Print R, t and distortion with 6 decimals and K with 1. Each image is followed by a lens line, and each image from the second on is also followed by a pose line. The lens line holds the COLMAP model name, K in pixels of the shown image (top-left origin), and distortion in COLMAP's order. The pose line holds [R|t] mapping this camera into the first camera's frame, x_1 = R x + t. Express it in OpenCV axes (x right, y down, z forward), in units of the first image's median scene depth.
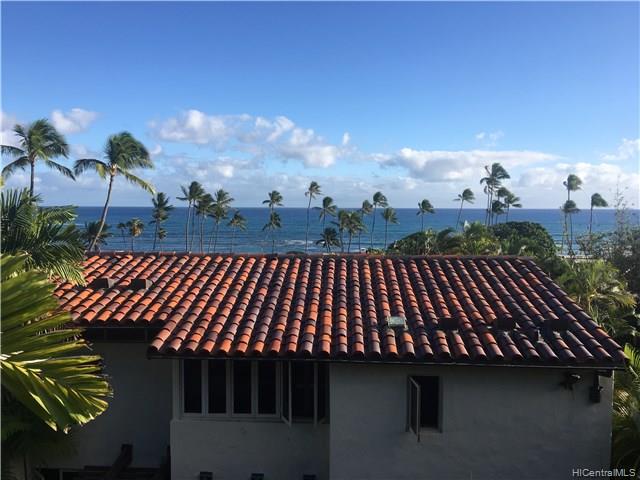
lens RADIAL K [[528.5, 0, 320.0], [0, 528.5, 240.0], [0, 0, 1]] dist [0.005153, -0.003726]
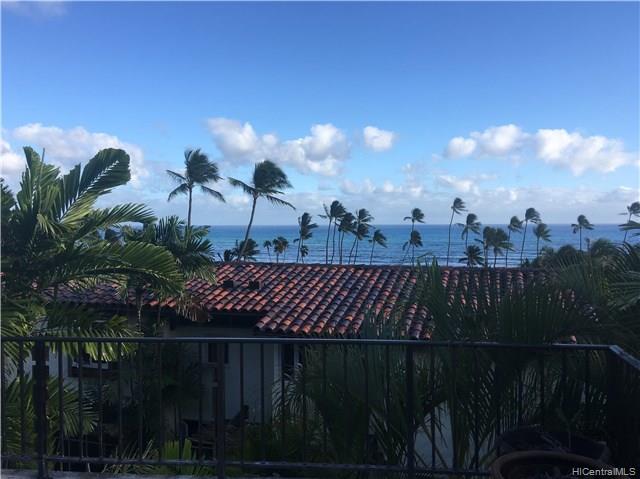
lens RADIAL K [[528.5, 0, 320.0], [0, 528.5, 239.5], [0, 0, 1]] dist [0.005153, -0.003726]
pose [[0.966303, -0.000856, -0.257407, 0.162562], [-0.007950, 0.999418, -0.033170, 0.009814], [0.257286, 0.034099, 0.965734, -0.256351]]
